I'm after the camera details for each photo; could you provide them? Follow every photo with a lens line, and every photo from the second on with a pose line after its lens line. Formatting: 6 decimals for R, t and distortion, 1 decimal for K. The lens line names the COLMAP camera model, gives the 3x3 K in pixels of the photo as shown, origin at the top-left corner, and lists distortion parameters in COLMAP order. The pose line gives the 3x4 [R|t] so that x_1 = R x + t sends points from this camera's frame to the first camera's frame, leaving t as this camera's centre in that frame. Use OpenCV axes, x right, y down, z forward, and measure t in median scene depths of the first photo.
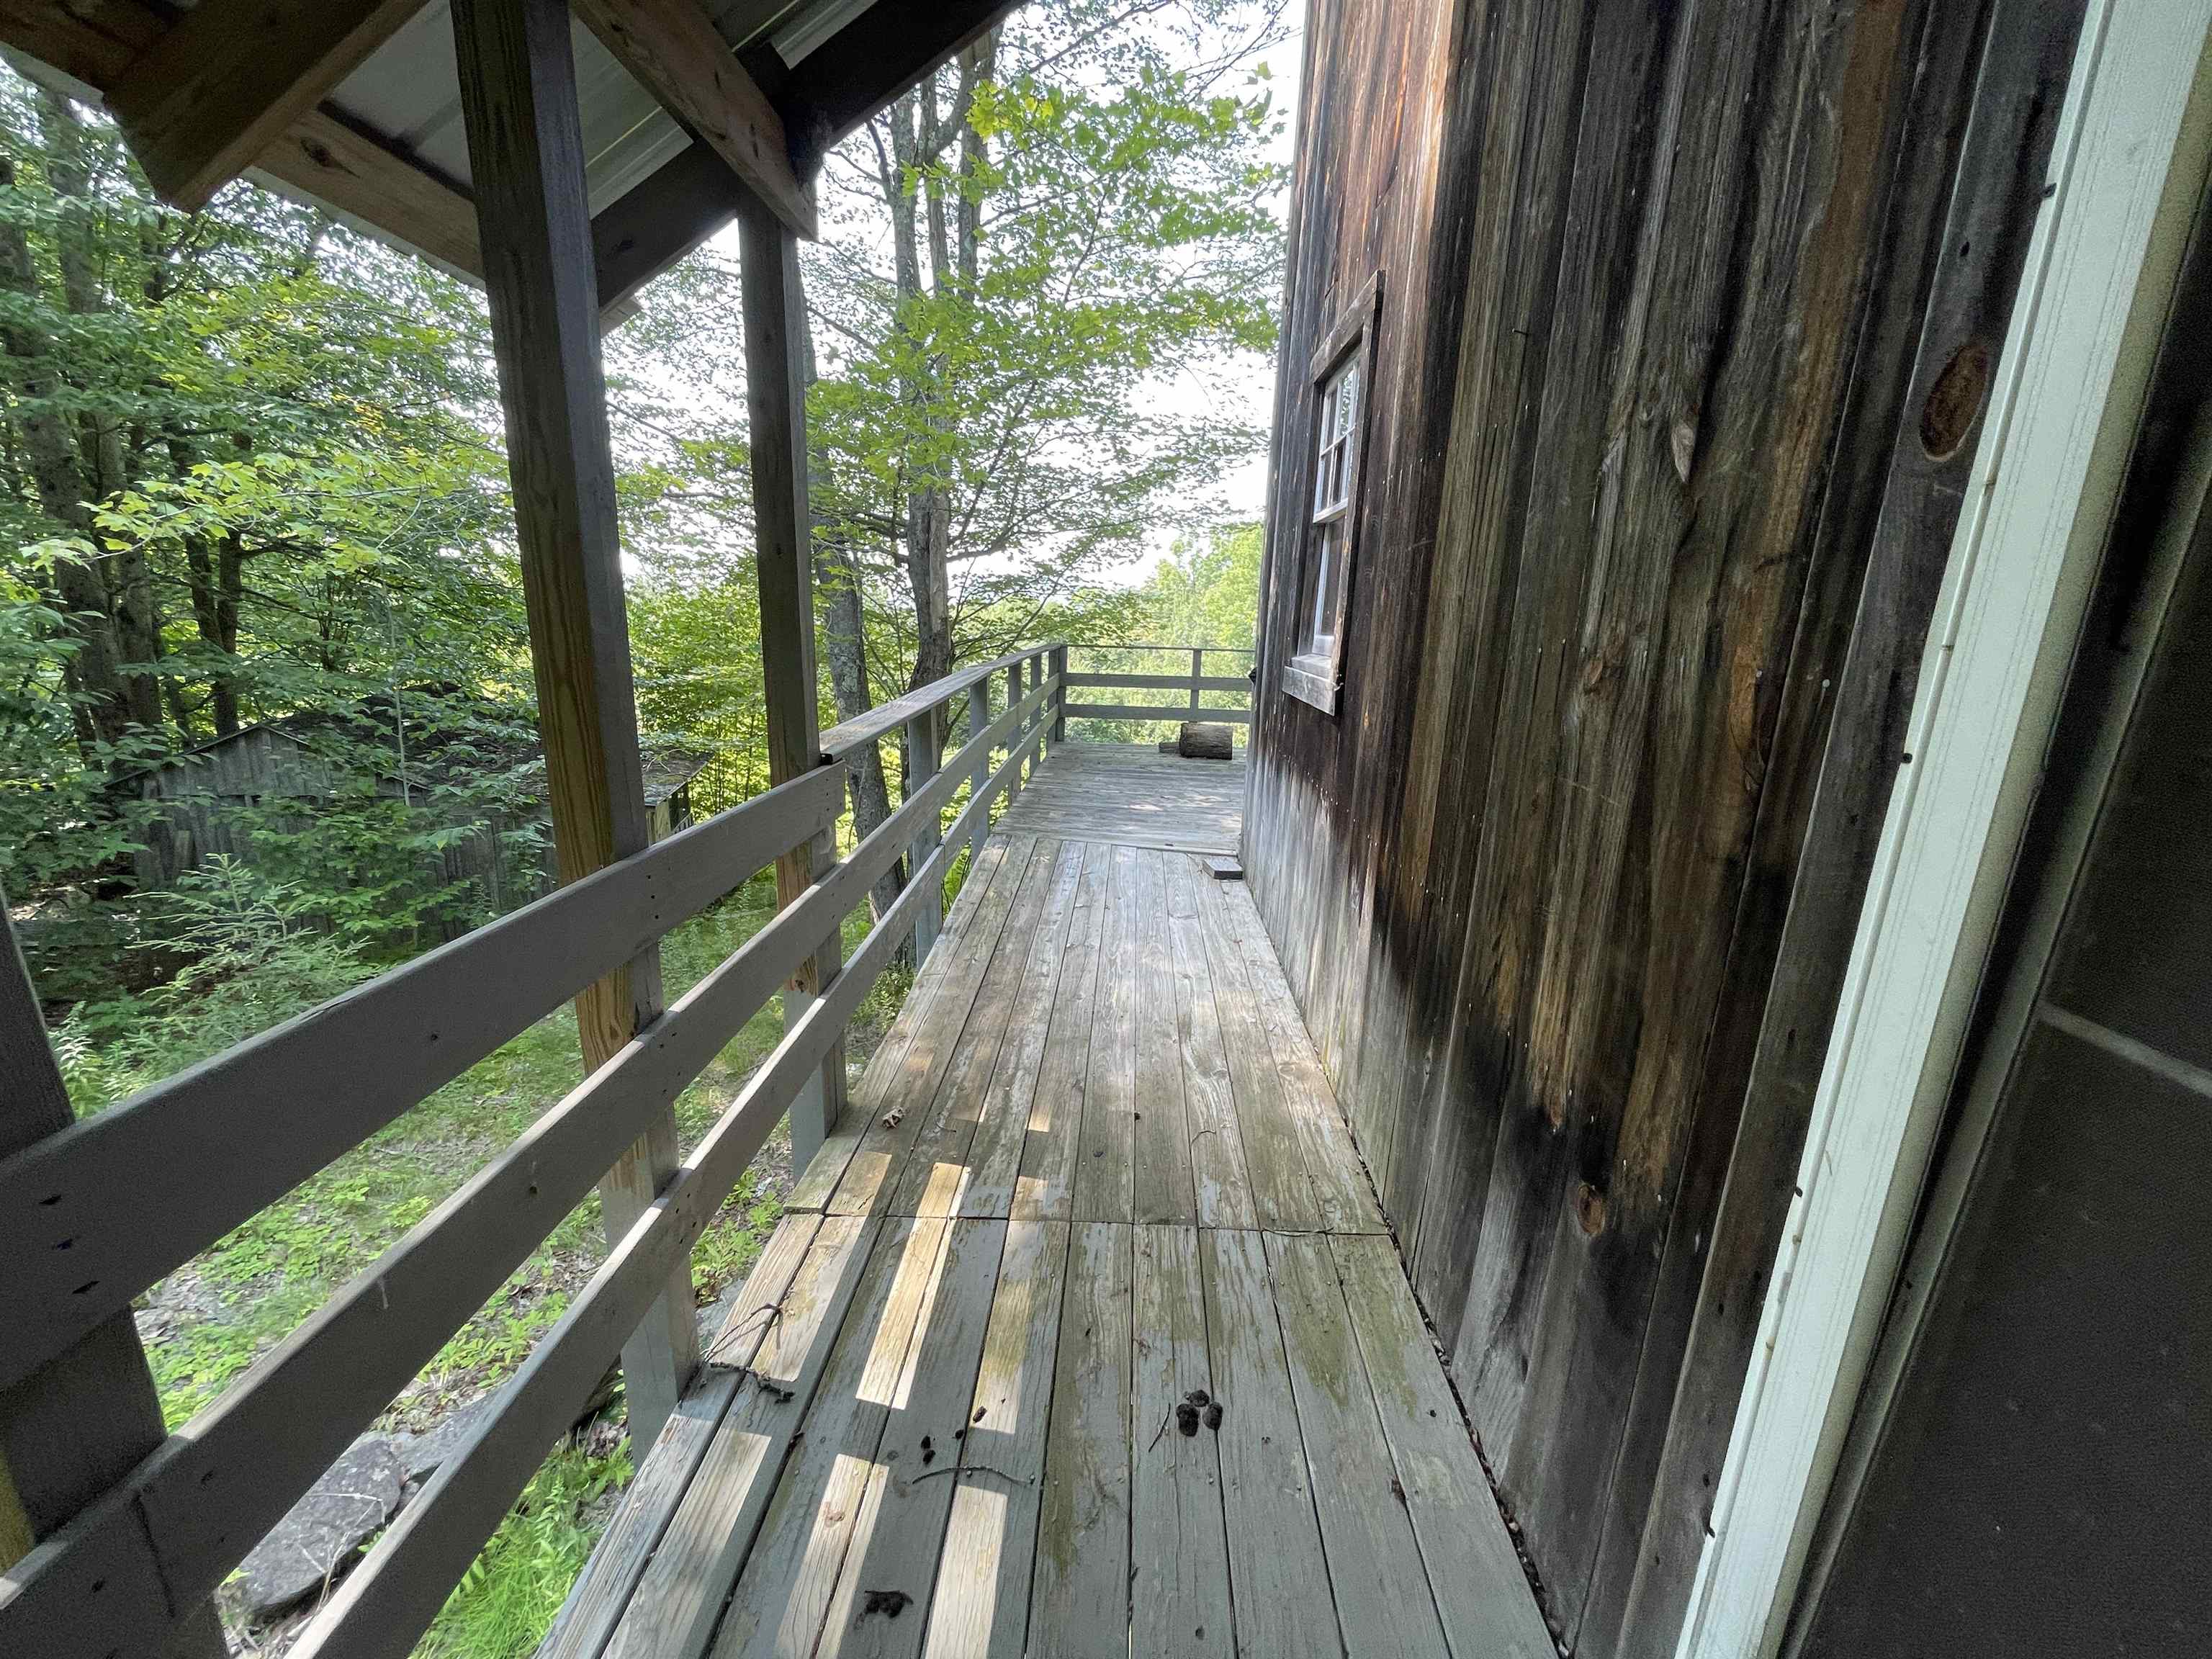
lens RADIAL K [[891.7, 0, 1101.0], [0, 891.7, 828.8], [0, 0, 1]] dist [-0.001221, 0.000244]
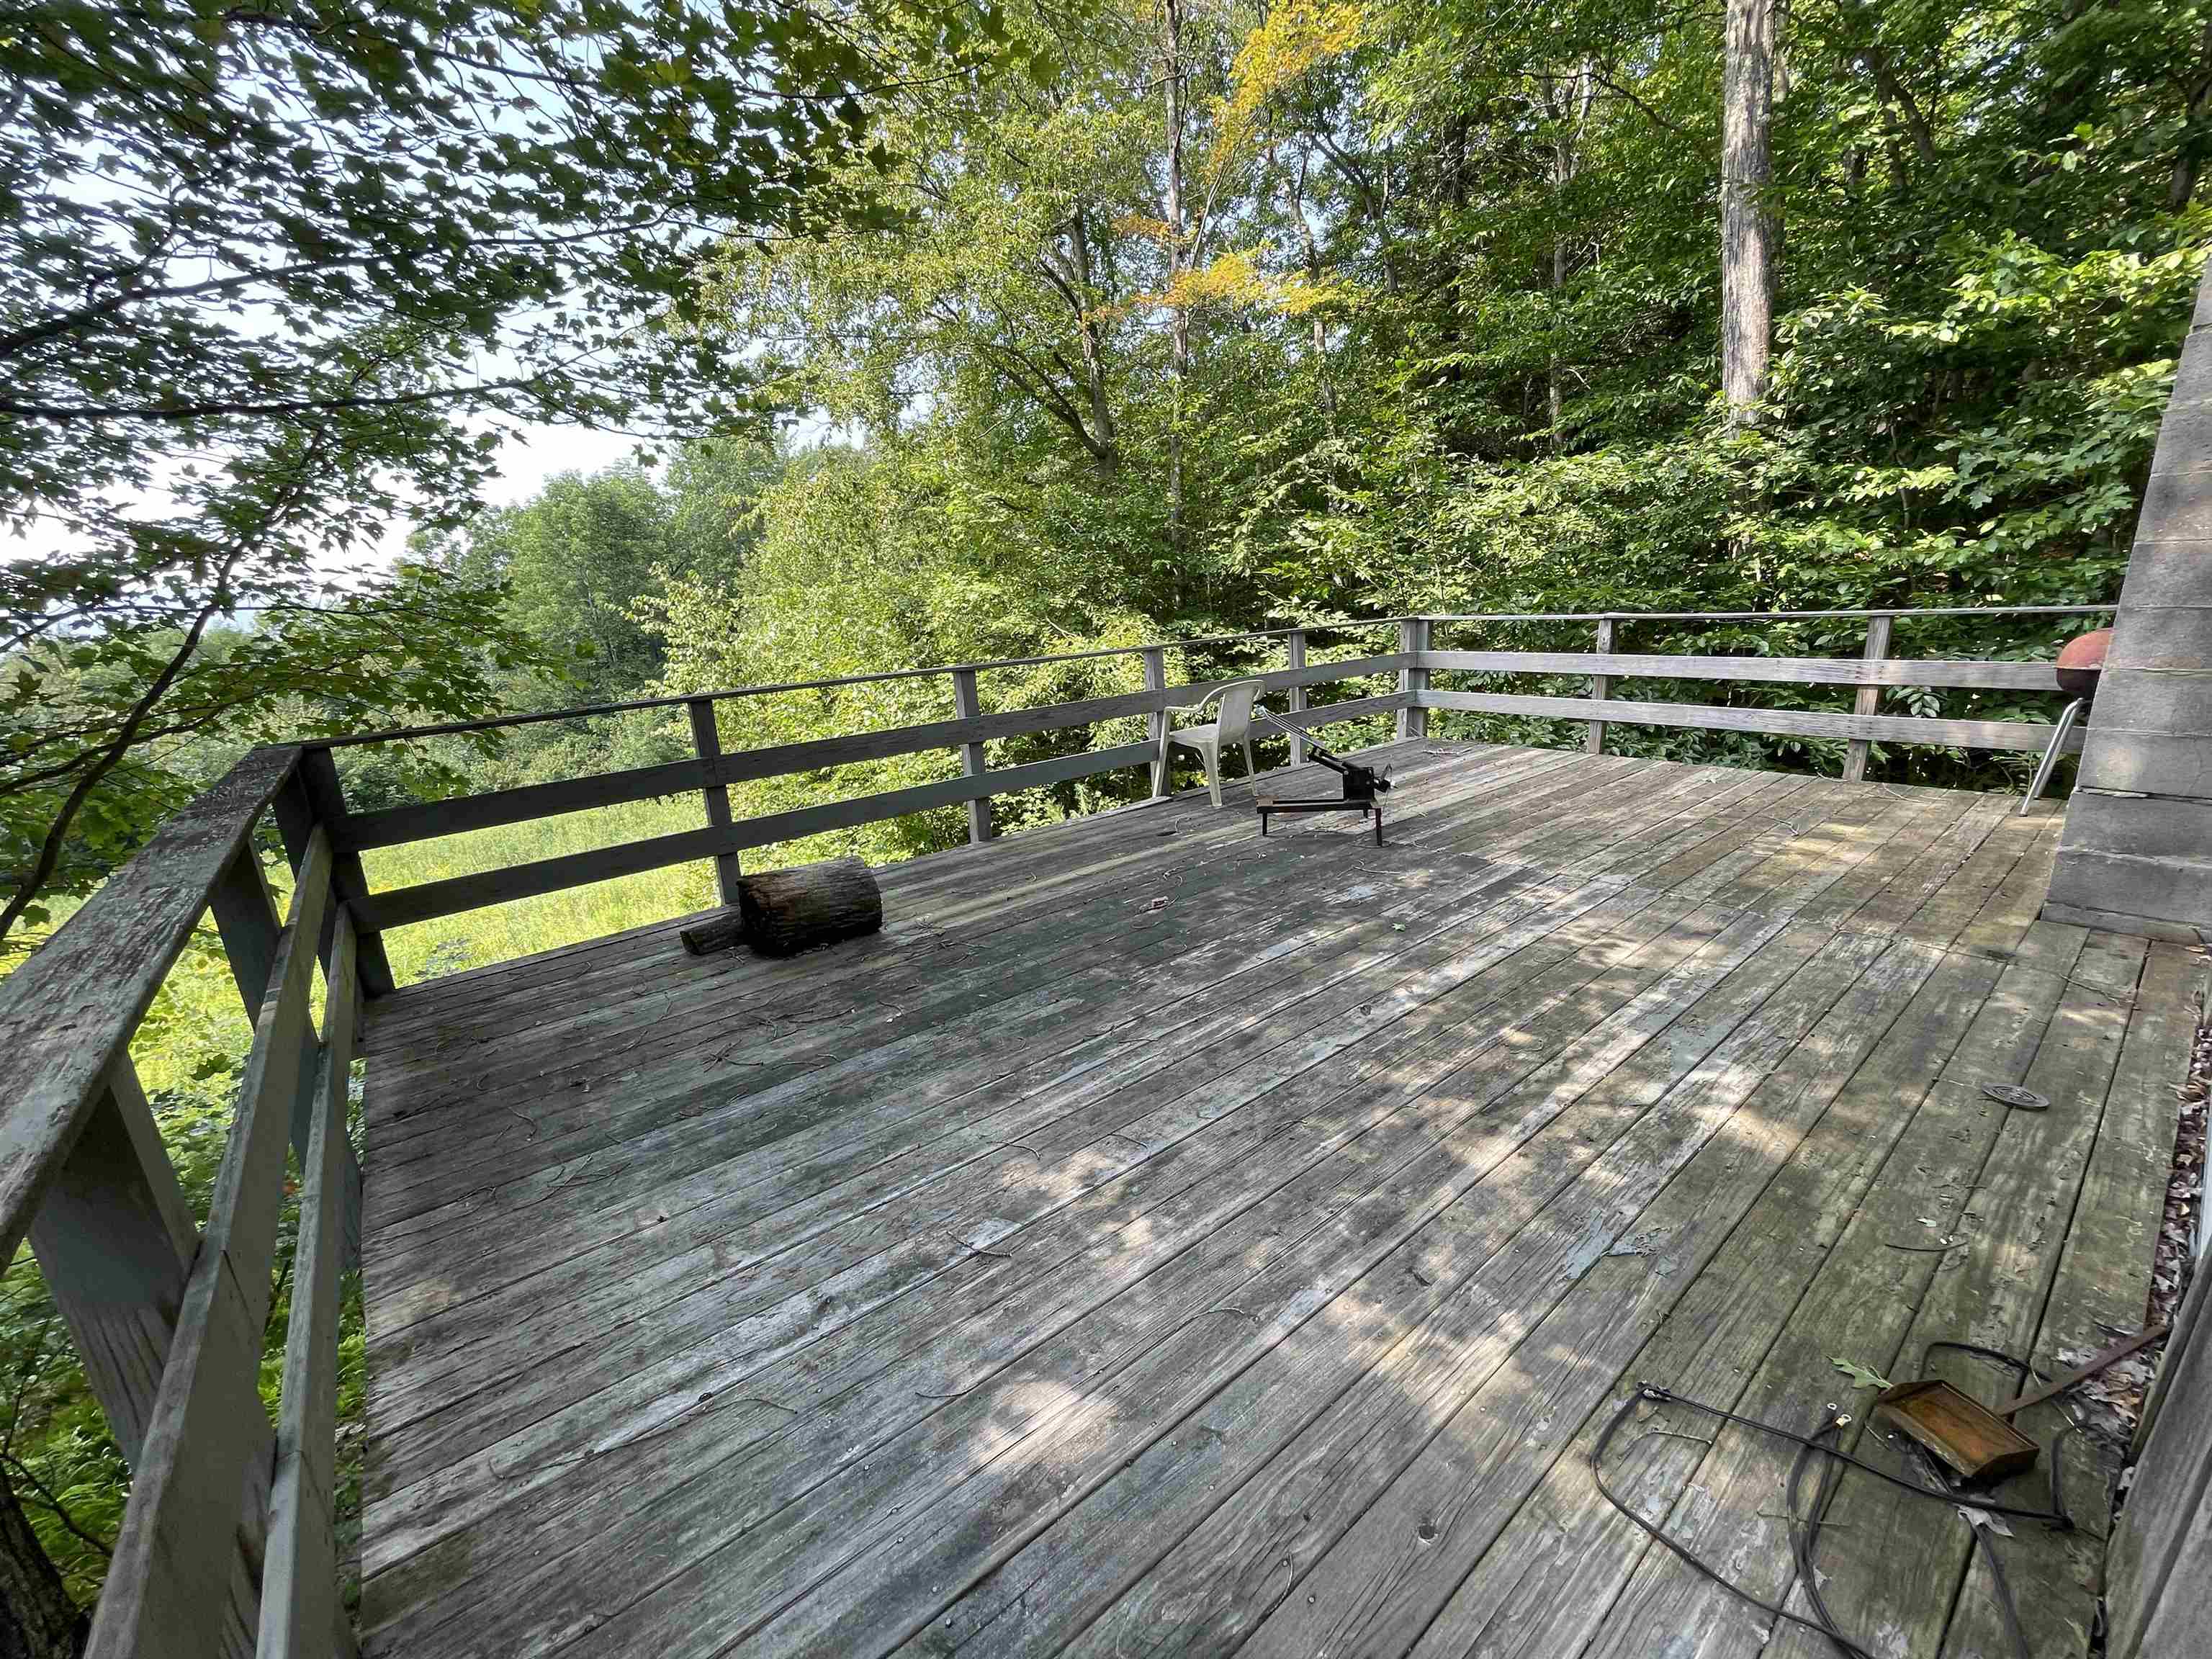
lens RADIAL K [[891.7, 0, 1087.5], [0, 891.7, 829.1], [0, 0, 1]] dist [-0.001221, 0.000244]
pose [[0.756613, -0.240958, 0.607846, -0.027357], [0.232861, 0.967970, 0.093863, -0.115779], [-0.610993, 0.070526, 0.788488, 0.463218]]
